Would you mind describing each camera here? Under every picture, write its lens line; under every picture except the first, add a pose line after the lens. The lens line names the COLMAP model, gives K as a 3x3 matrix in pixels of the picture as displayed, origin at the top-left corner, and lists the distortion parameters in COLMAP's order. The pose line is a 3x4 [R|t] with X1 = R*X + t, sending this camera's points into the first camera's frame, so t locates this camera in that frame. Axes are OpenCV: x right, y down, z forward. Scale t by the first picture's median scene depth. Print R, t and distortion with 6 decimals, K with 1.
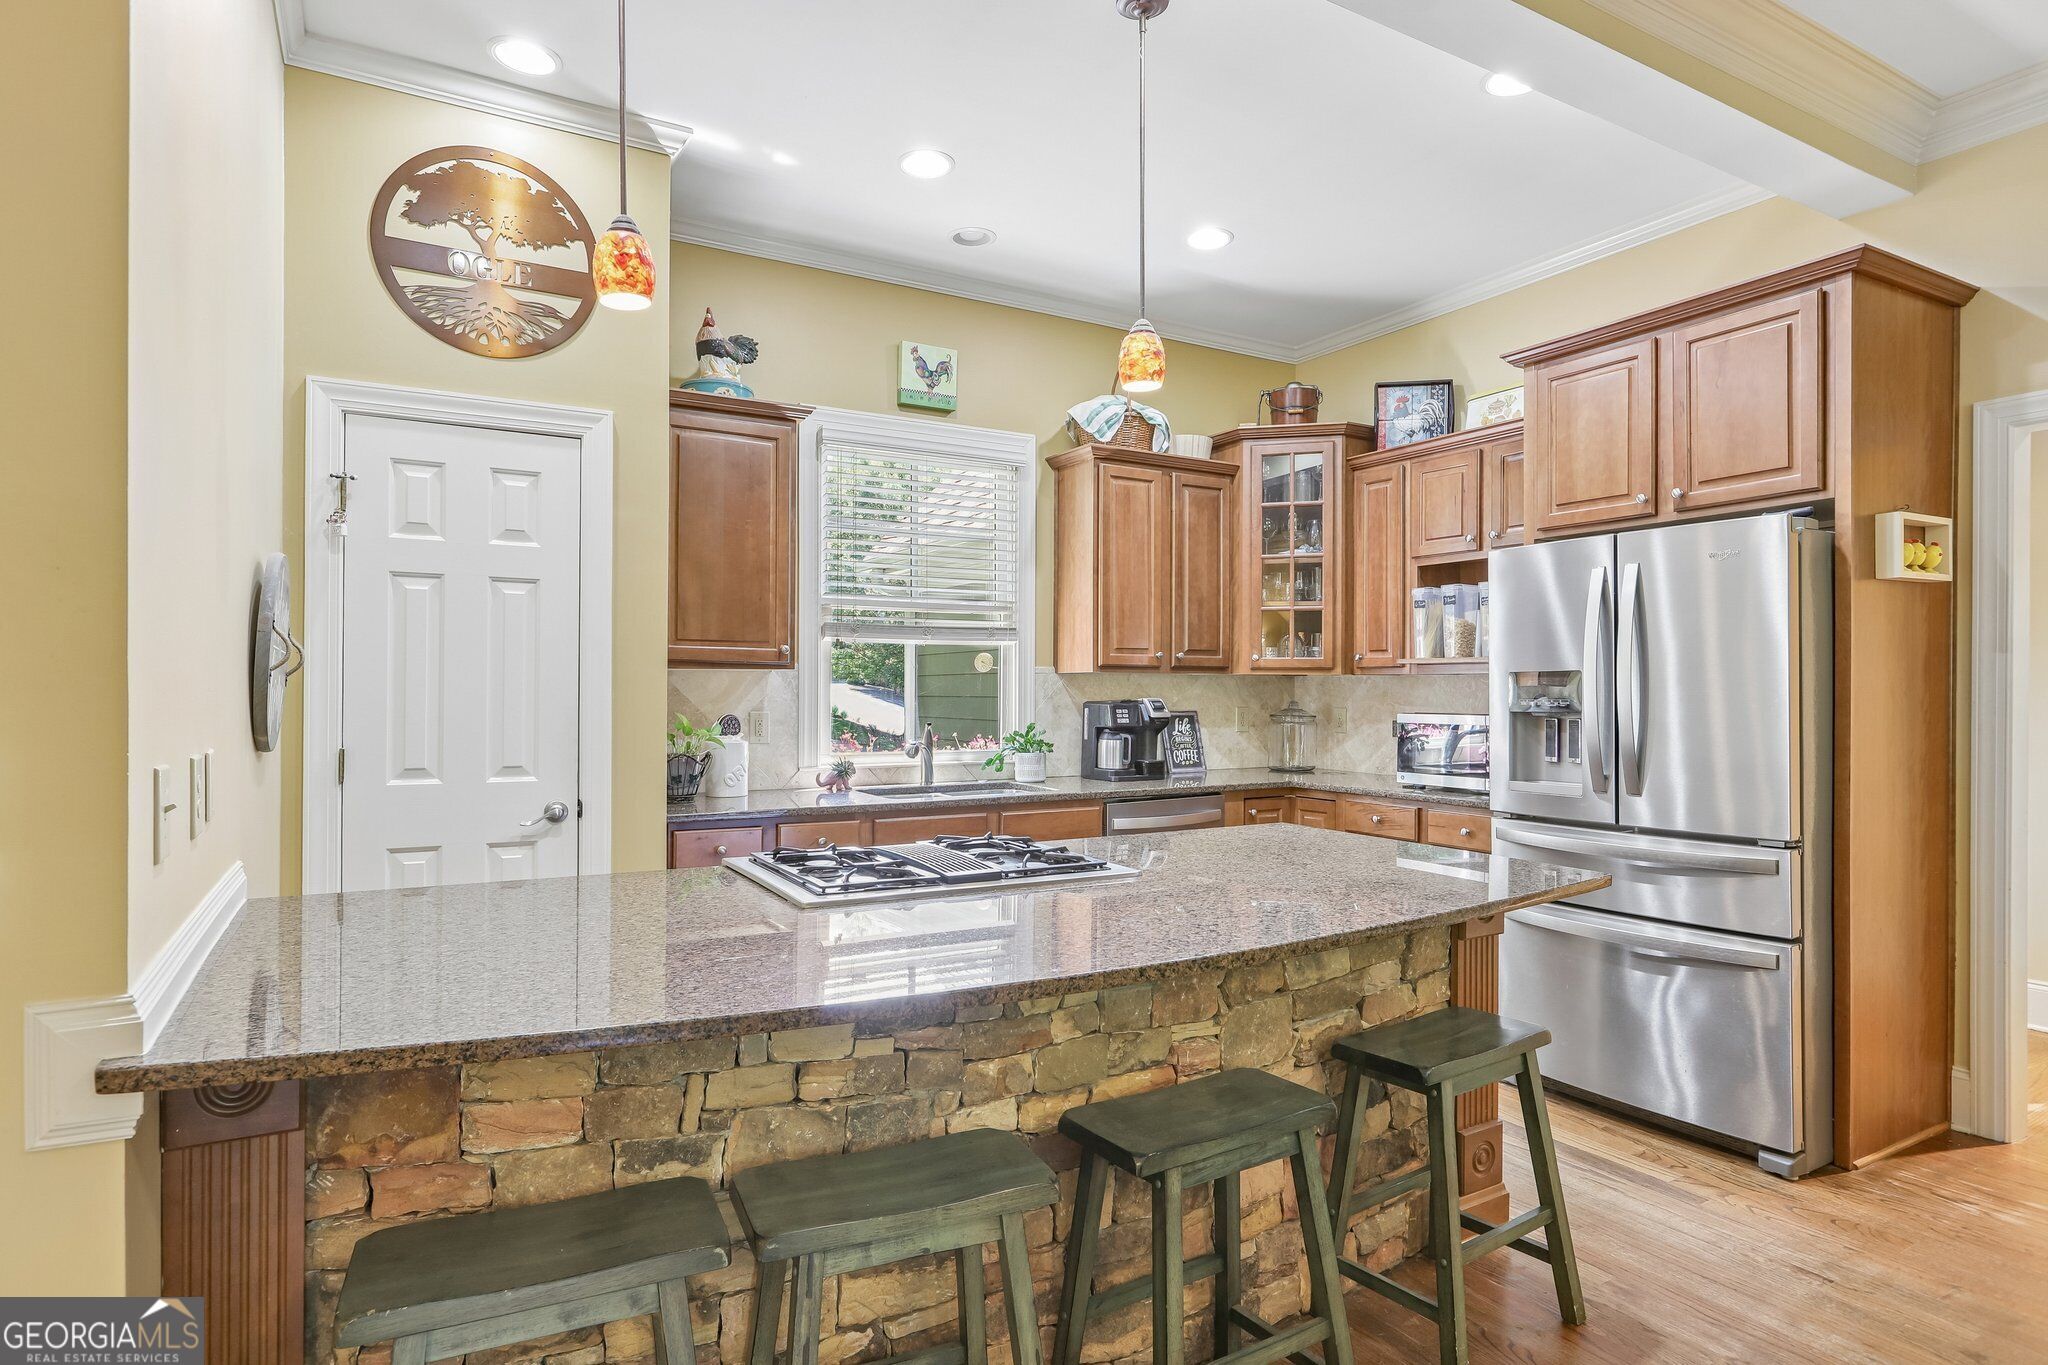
lens RADIAL K [[1101.3, 0, 1014.8], [0, 1101.3, 689.9], [0, 0, 1]] dist [-0.005111, 0.005765]
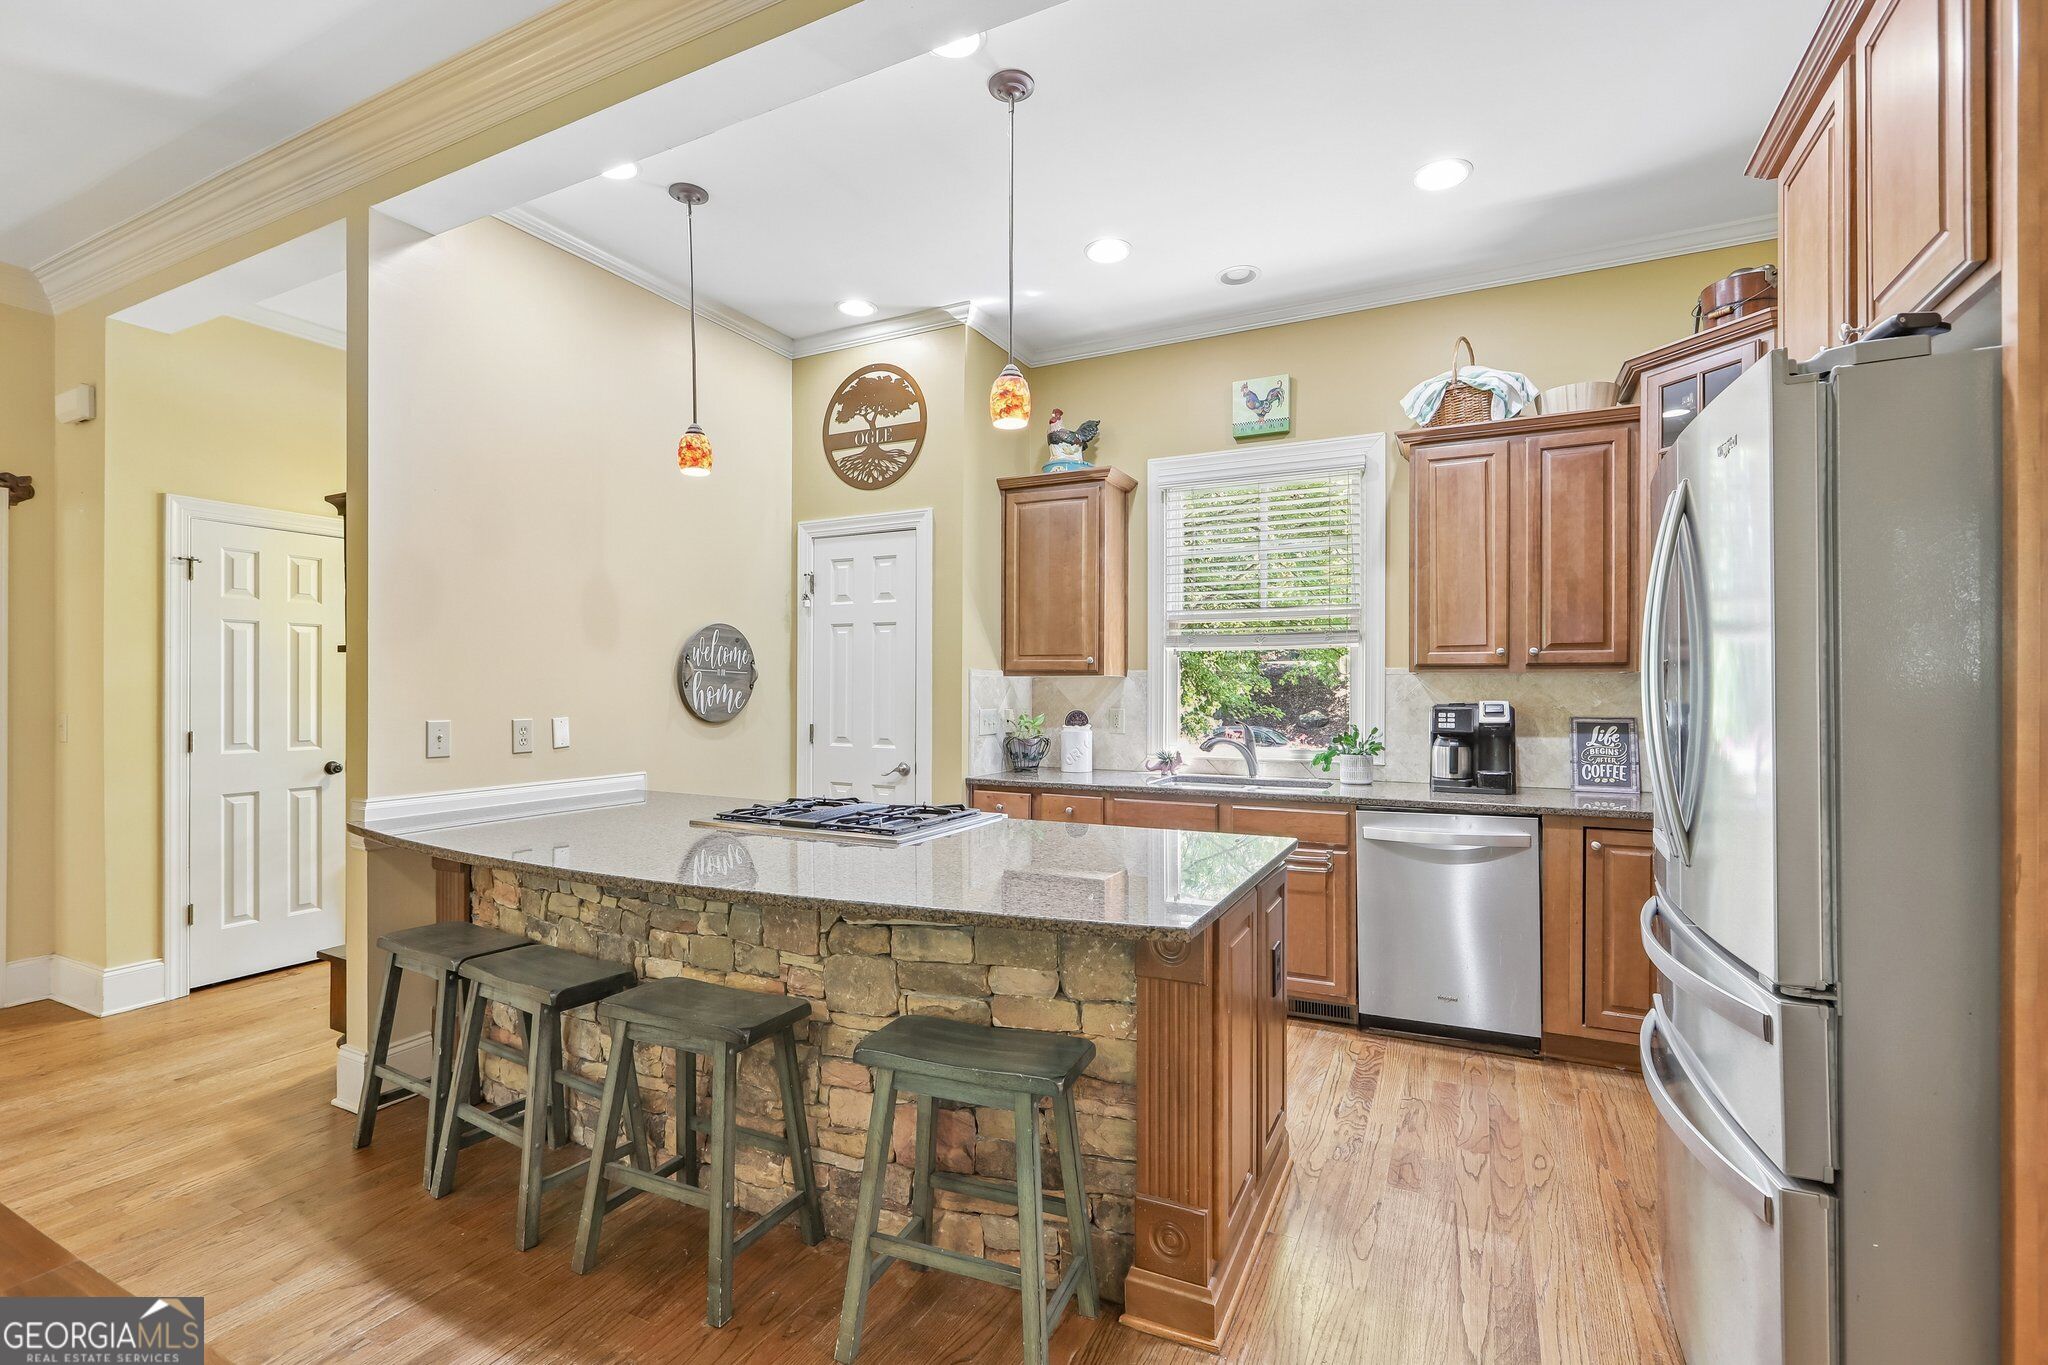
lens RADIAL K [[921.3, 0, 1016.9], [0, 921.3, 688.9], [0, 0, 1]] dist [-0.003571, 0.003153]
pose [[0.551756, -0.002251, -0.834003, 0.682687], [-0.000281, 0.999996, -0.002885, -0.000038], [0.834005, 0.001826, 0.551753, 0.359516]]
